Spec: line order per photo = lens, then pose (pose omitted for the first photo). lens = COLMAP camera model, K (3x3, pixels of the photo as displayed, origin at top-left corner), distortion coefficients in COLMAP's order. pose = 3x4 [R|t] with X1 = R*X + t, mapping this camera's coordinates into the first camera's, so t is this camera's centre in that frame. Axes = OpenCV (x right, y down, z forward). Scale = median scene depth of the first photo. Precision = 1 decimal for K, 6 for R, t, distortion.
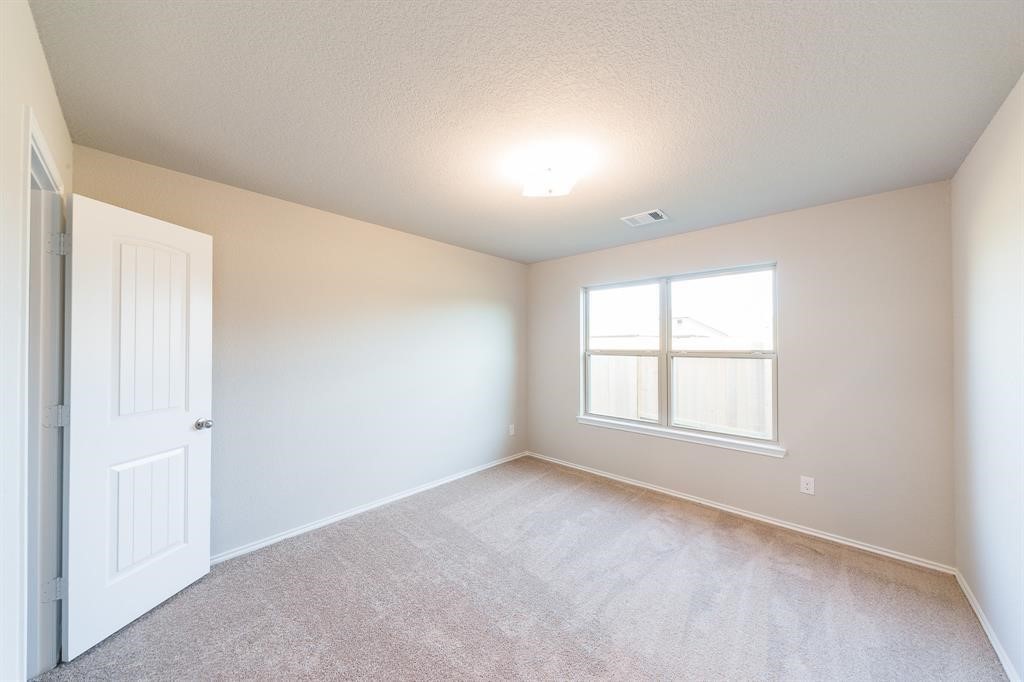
lens RADIAL K [[348.3, 0, 515.8], [0, 348.3, 347.9], [0, 0, 1]] dist [0.002662, -0.000099]
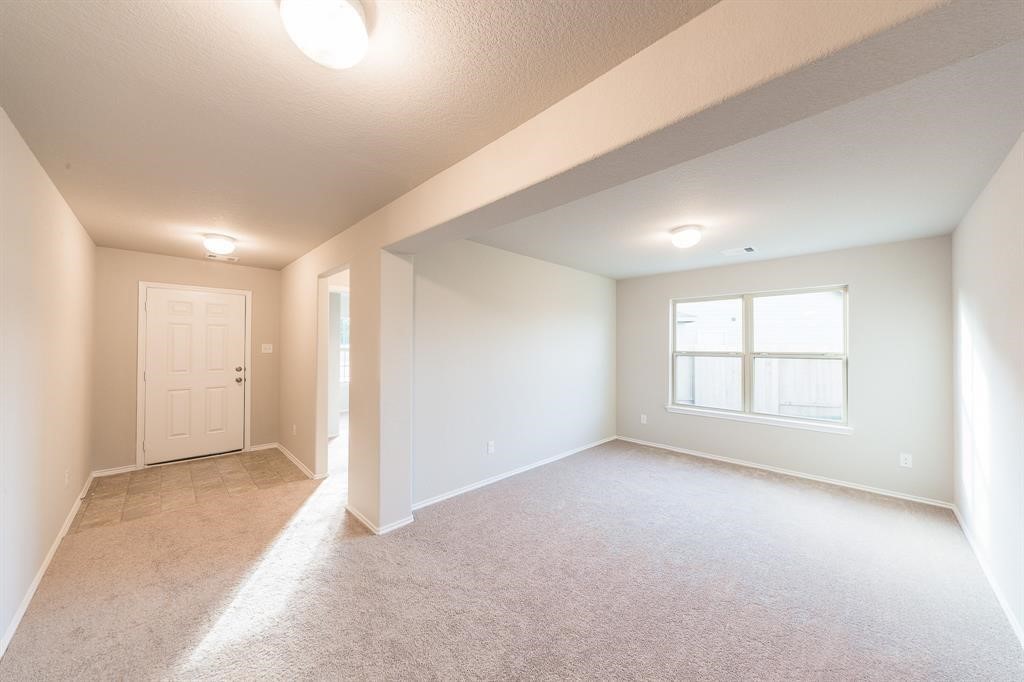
lens RADIAL K [[348.3, 0, 512.3], [0, 348.3, 342.7], [0, 0, 1]] dist [0.002662, -0.000099]
pose [[0.999508, 0.004397, -0.031048, -0.375433], [-0.004841, 0.999887, -0.014246, -0.006591], [0.030982, 0.014389, 0.999416, -0.278108]]
